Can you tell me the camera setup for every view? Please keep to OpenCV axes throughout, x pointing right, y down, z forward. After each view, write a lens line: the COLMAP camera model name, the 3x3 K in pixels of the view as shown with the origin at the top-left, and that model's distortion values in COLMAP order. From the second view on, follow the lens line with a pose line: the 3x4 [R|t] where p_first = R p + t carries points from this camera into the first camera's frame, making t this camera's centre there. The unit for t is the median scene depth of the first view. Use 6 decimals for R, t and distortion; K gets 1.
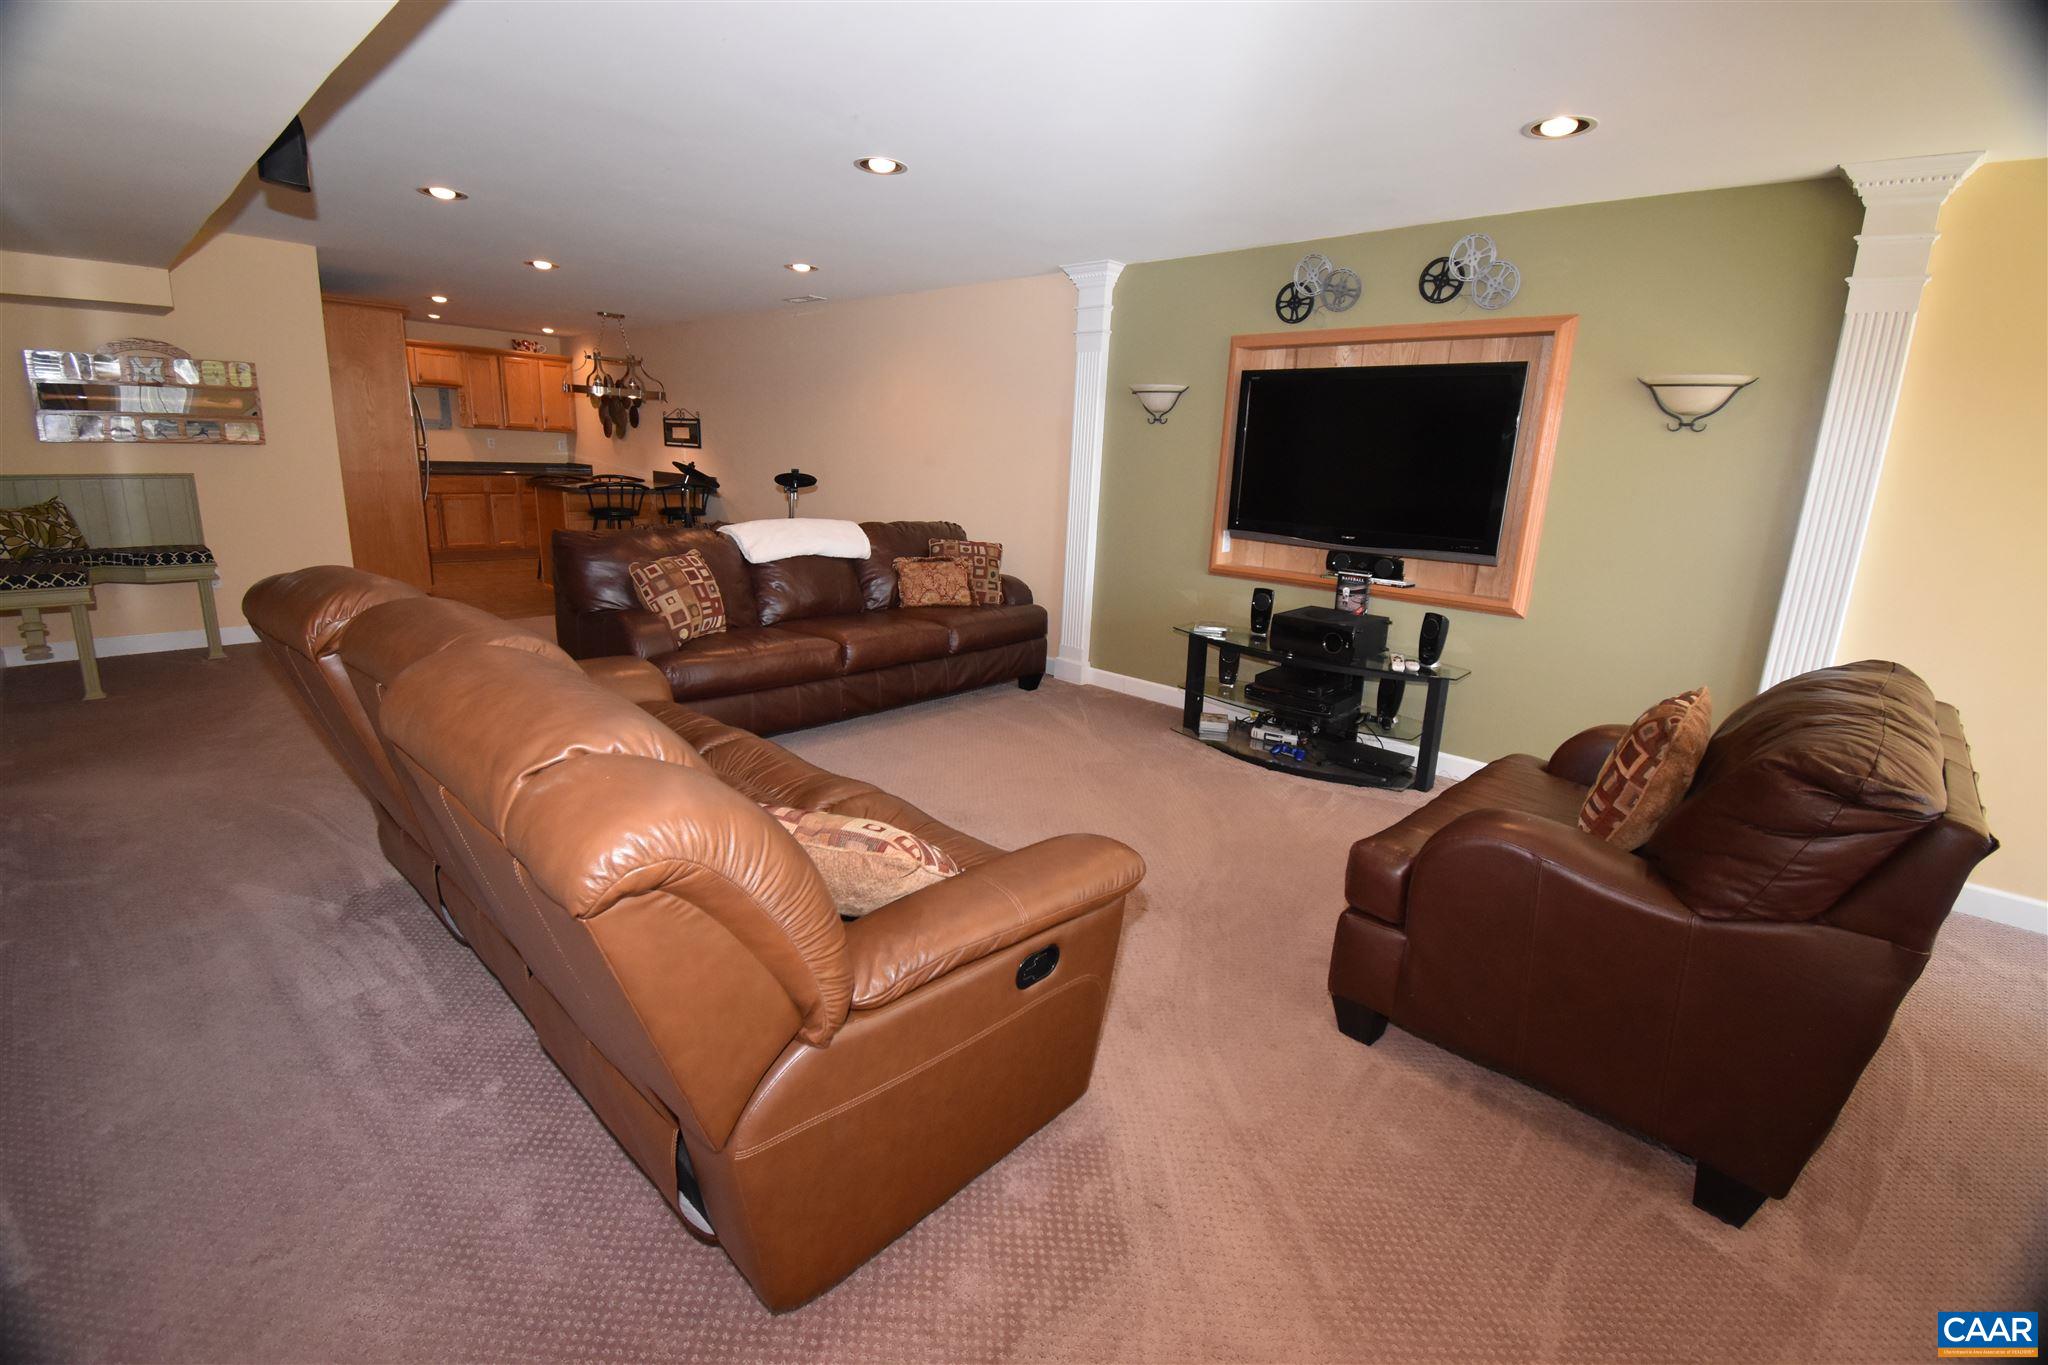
lens RADIAL K [[884.2, 0, 1024.0], [0, 884.2, 682.5], [0, 0, 1]] dist [-0.000477, -0.000278]
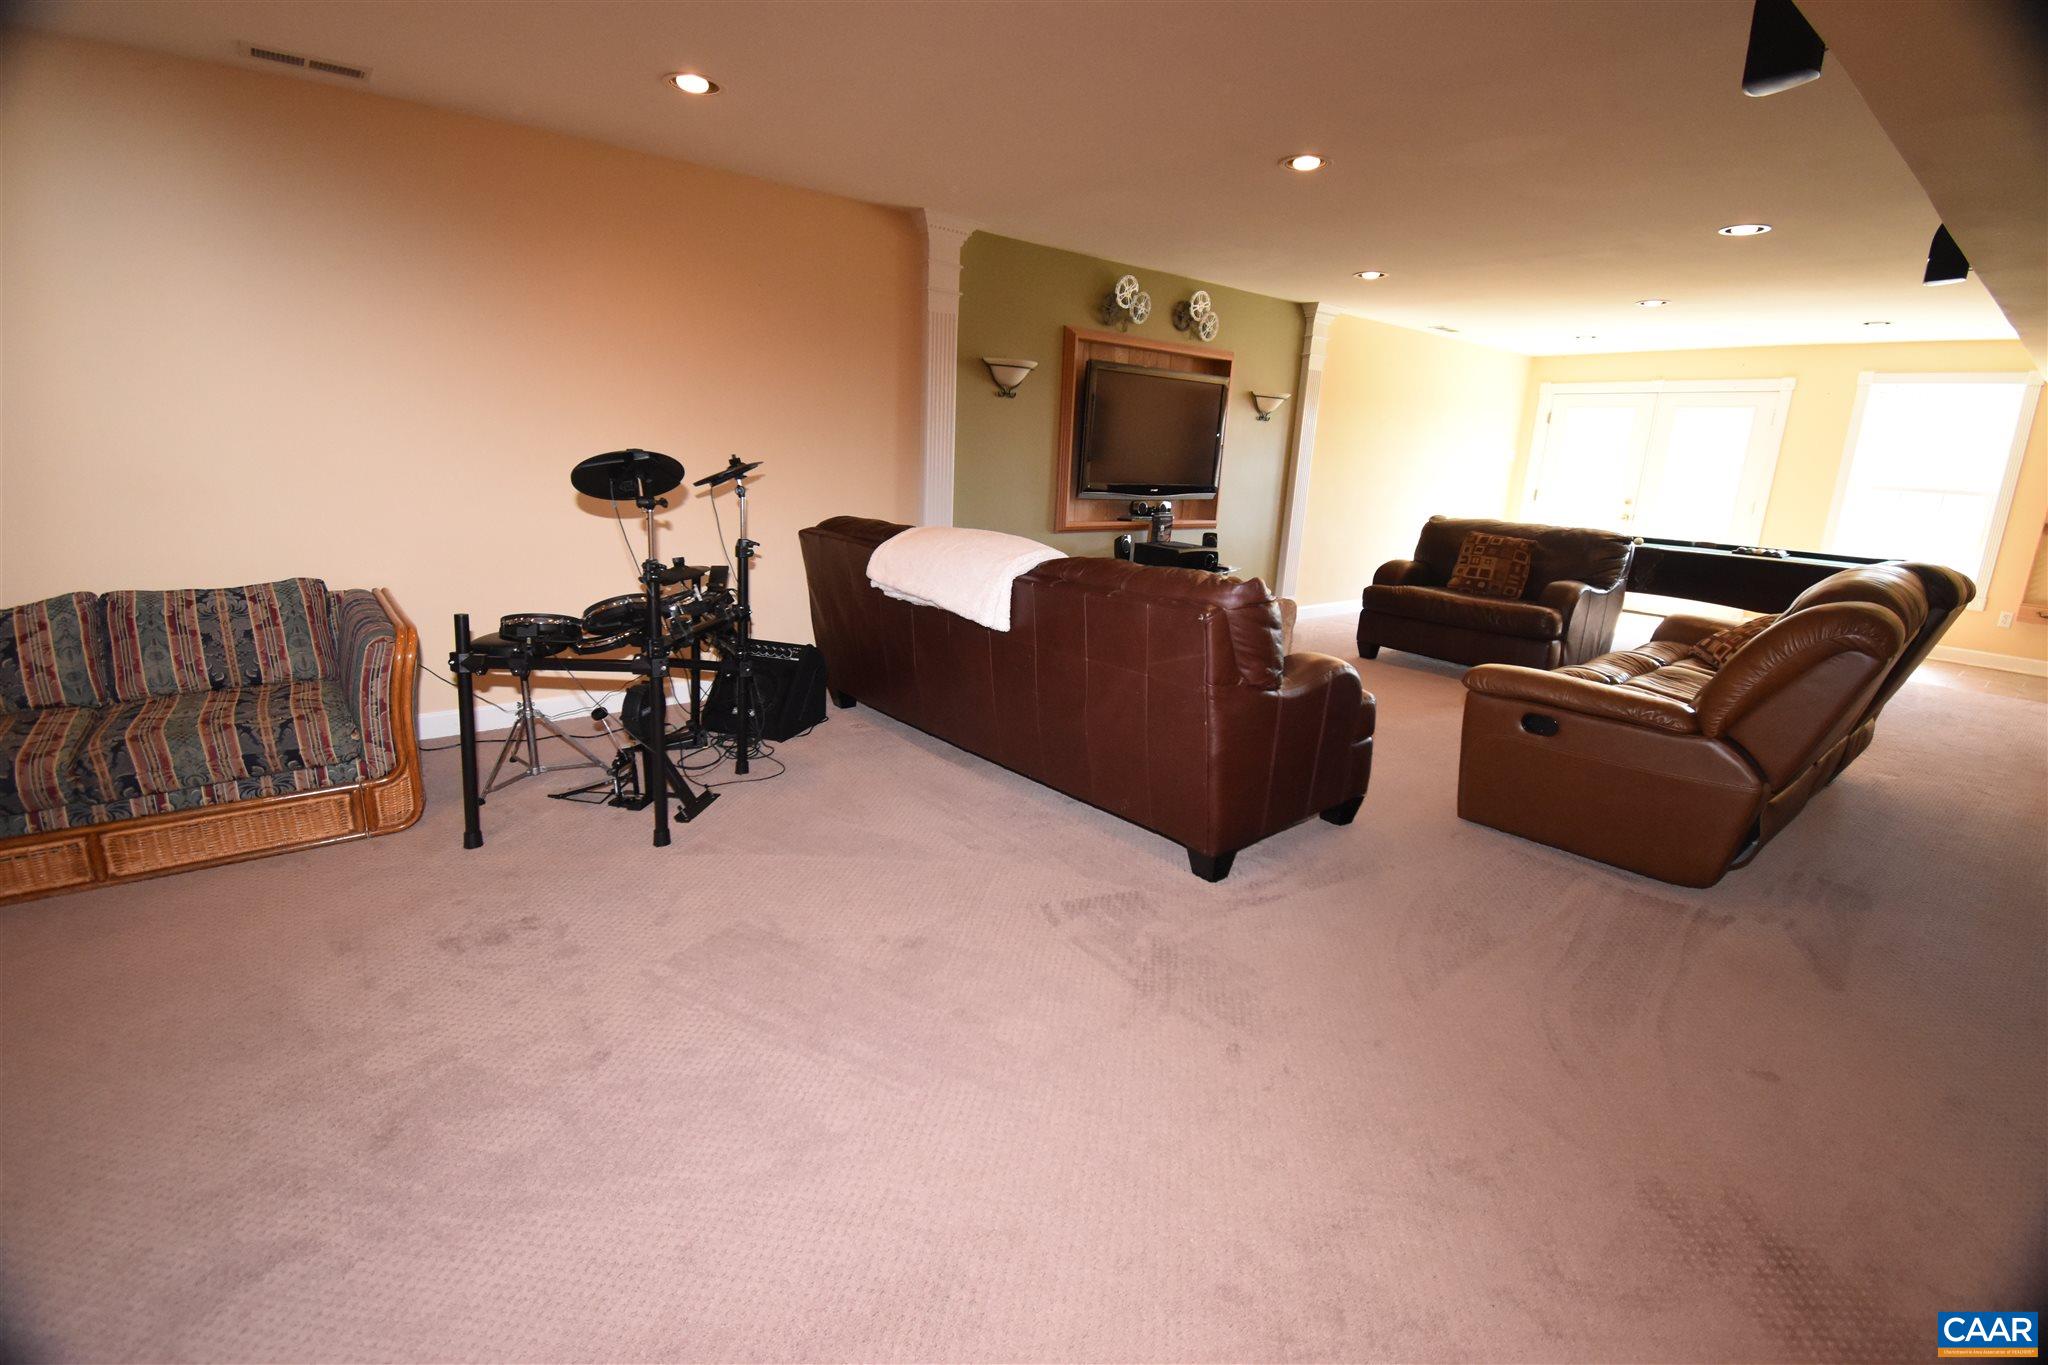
lens RADIAL K [[1055.6, 0, 1024.0], [0, 1055.6, 682.5], [0, 0, 1]] dist [0.051596, -0.000087]
pose [[0.079548, -0.263618, 0.961342, -1.326009], [0.199810, 0.949042, 0.243711, -0.322750], [-0.976600, 0.172698, 0.128168, 1.032055]]
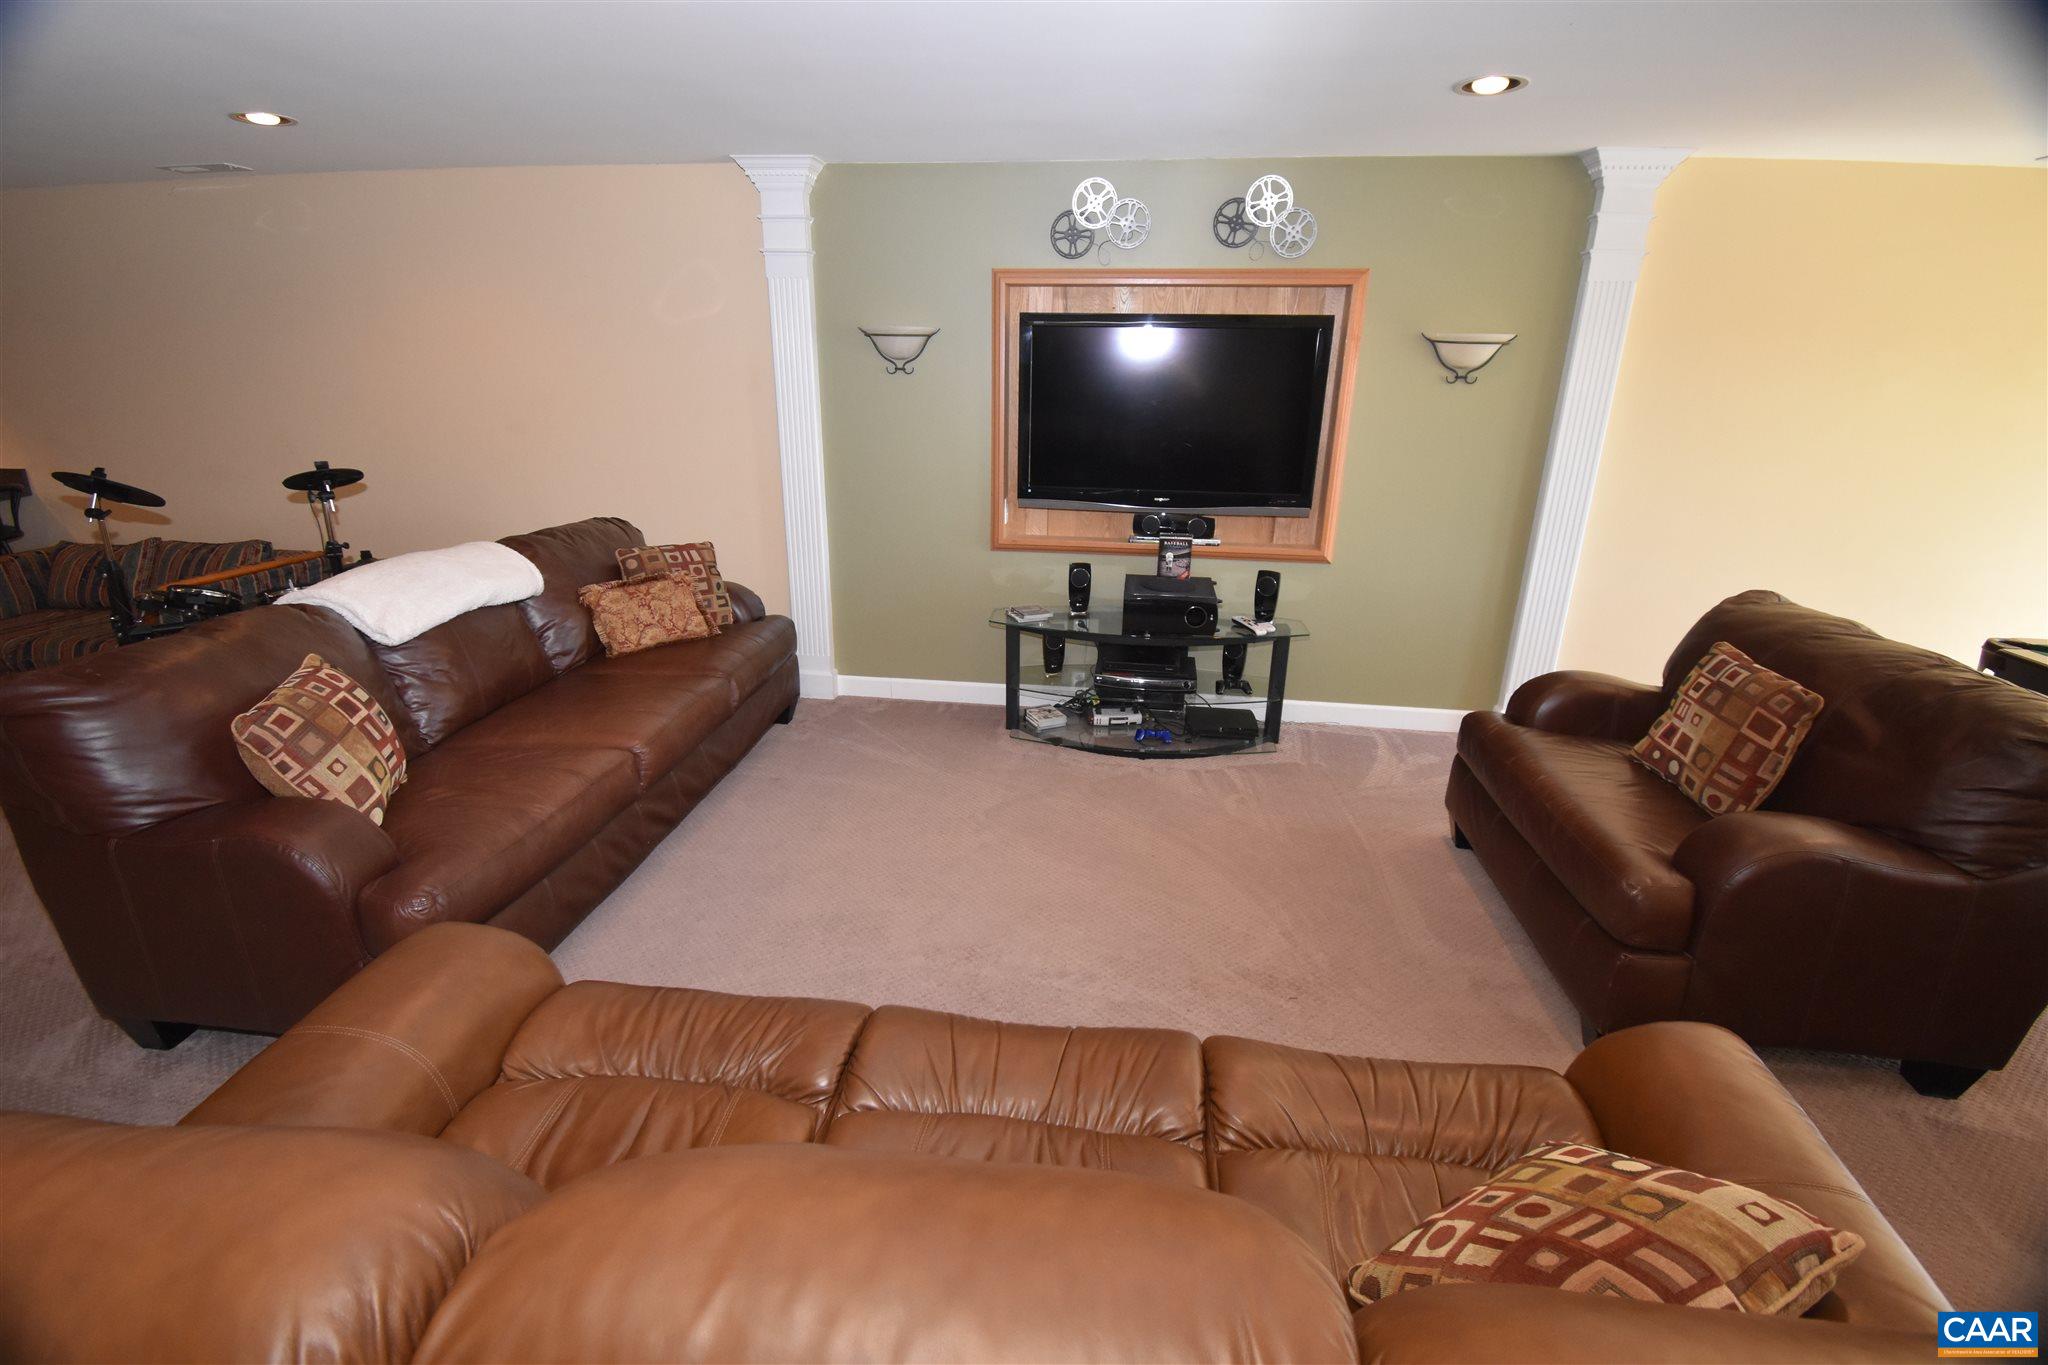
lens RADIAL K [[884.2, 0, 1024.0], [0, 884.2, 682.5], [0, 0, 1]] dist [-0.000477, -0.000278]
pose [[0.812868, -0.220970, 0.538904, -0.303328], [0.166642, 0.974795, 0.148341, -0.136769], [-0.558100, -0.030778, 0.829203, 0.290938]]
